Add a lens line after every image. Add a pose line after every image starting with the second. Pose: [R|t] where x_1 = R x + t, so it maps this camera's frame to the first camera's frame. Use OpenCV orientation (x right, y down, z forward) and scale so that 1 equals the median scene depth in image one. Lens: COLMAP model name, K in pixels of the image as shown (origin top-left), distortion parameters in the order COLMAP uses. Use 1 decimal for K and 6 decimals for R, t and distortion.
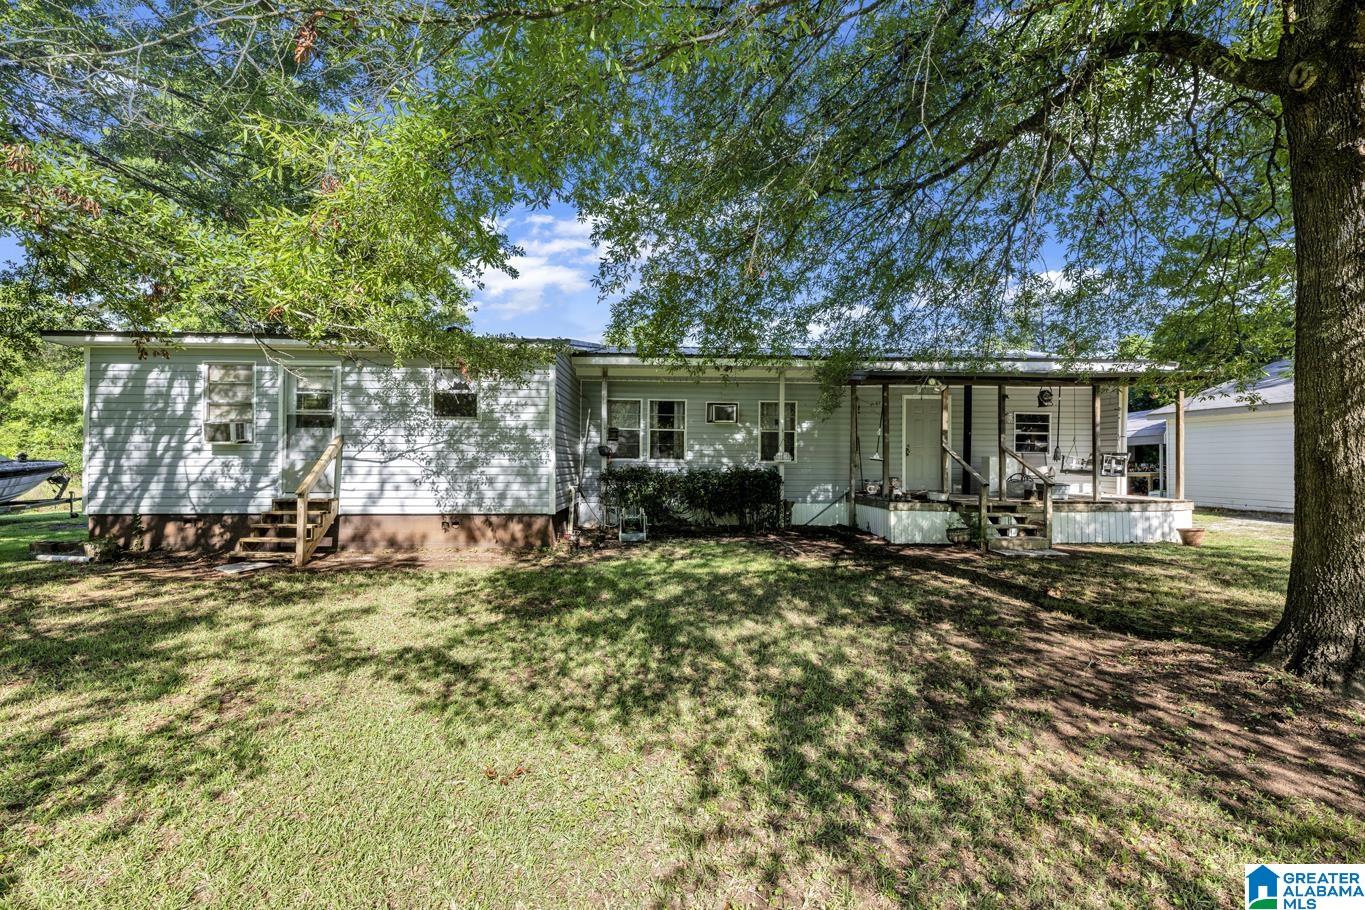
lens RADIAL K [[611.6, 0, 680.3], [0, 611.6, 455.3], [0, 0, 1]] dist [-0.001870, -0.000119]
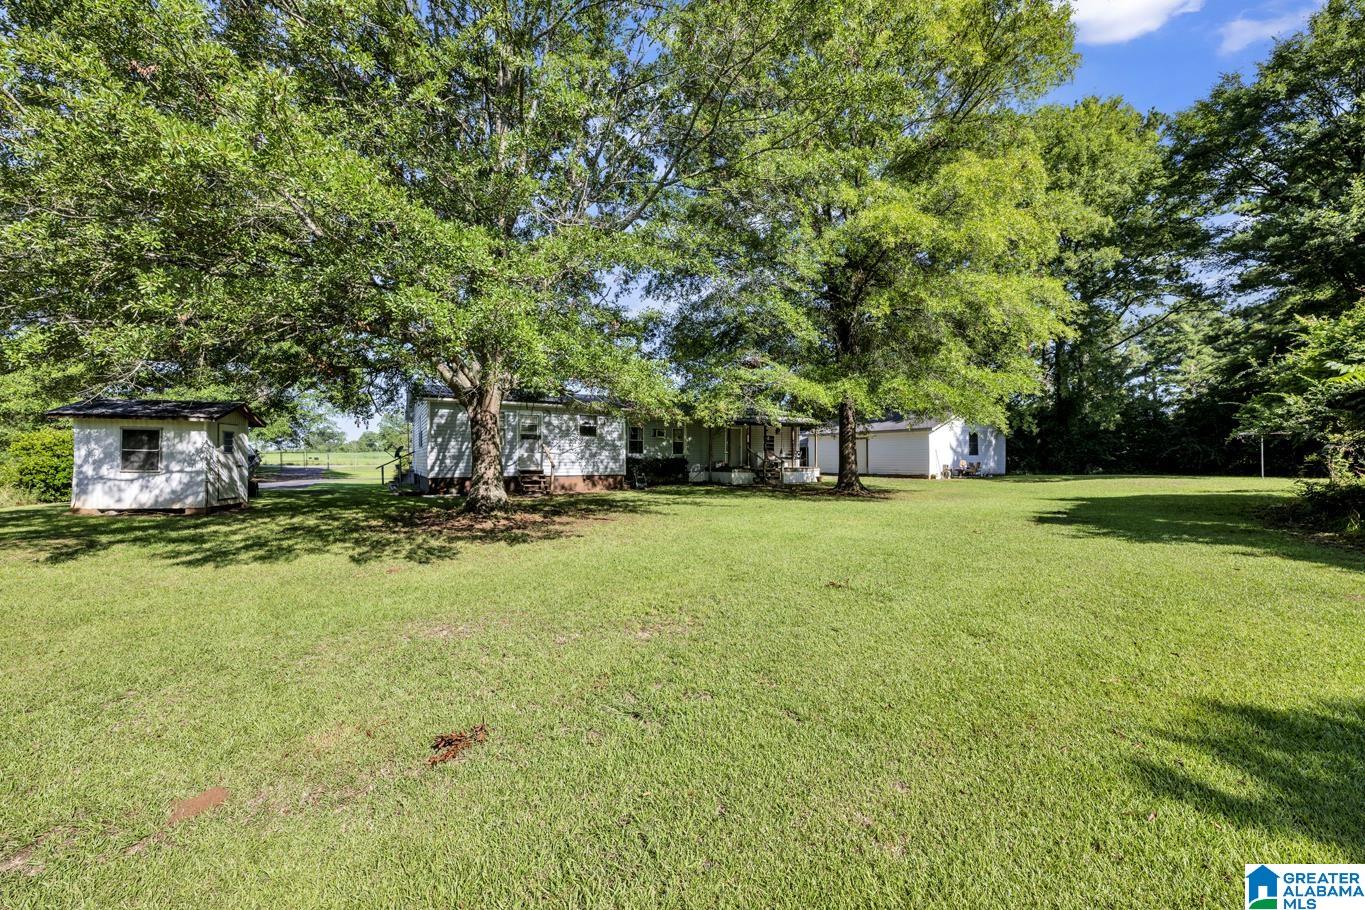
lens RADIAL K [[546.3, 0, 683.8], [0, 546.3, 455.1], [0, 0, 1]] dist [0.000322, 0.000006]
pose [[0.888745, -0.000484, 0.458402, -1.035352], [-0.001898, 0.999987, 0.004737, 0.004660], [-0.458398, -0.005081, 0.888733, -1.130444]]
